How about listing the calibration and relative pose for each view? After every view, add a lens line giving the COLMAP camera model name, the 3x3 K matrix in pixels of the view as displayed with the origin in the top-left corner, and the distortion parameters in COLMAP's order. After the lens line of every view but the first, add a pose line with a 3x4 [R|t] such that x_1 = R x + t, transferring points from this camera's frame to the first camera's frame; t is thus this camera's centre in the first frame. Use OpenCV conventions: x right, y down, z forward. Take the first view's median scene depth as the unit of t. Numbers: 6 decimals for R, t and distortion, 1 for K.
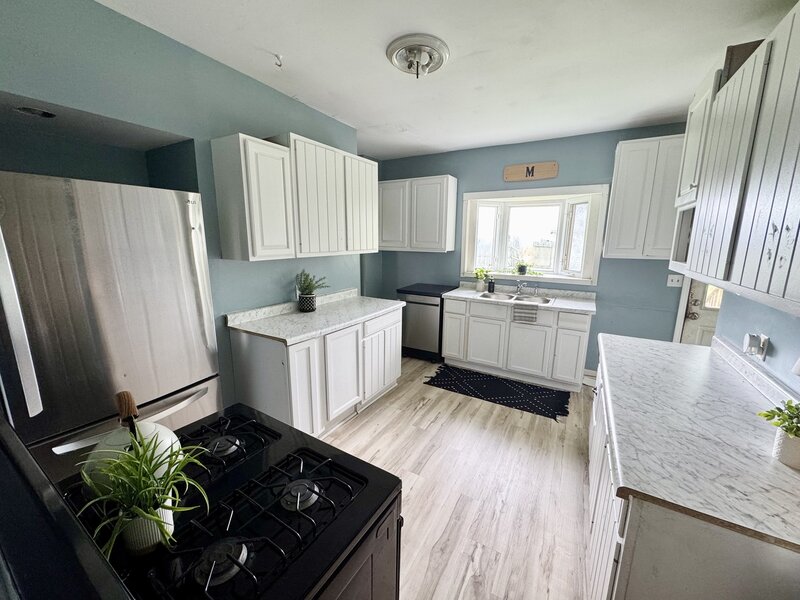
lens RADIAL K [[317.5, 0, 397.7], [0, 317.5, 303.2], [0, 0, 1]] dist [-0.000209, 0.001774]
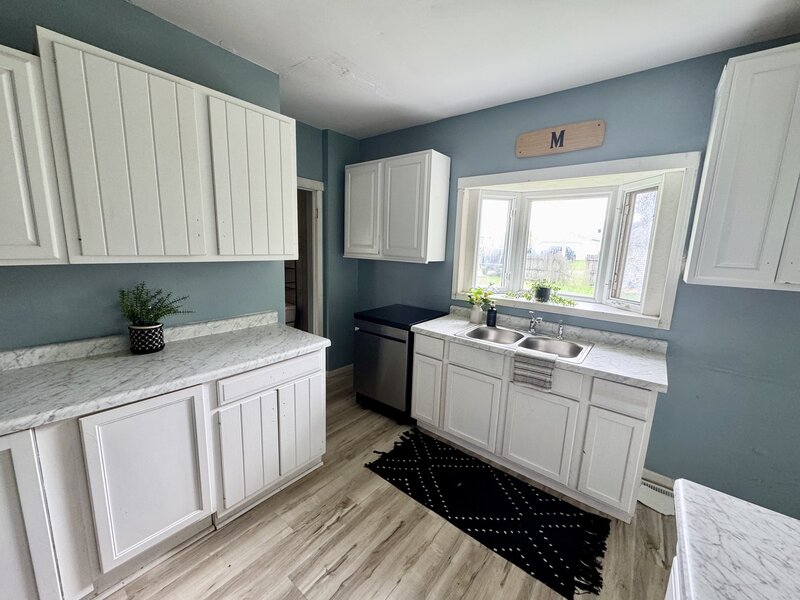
lens RADIAL K [[317.5, 0, 399.7], [0, 317.5, 301.7], [0, 0, 1]] dist [-0.000209, 0.001774]
pose [[0.988875, 0.050886, -0.139776, 0.234287], [-0.055000, 0.998155, -0.025723, -0.068365], [0.138209, 0.033124, 0.989849, 0.383173]]
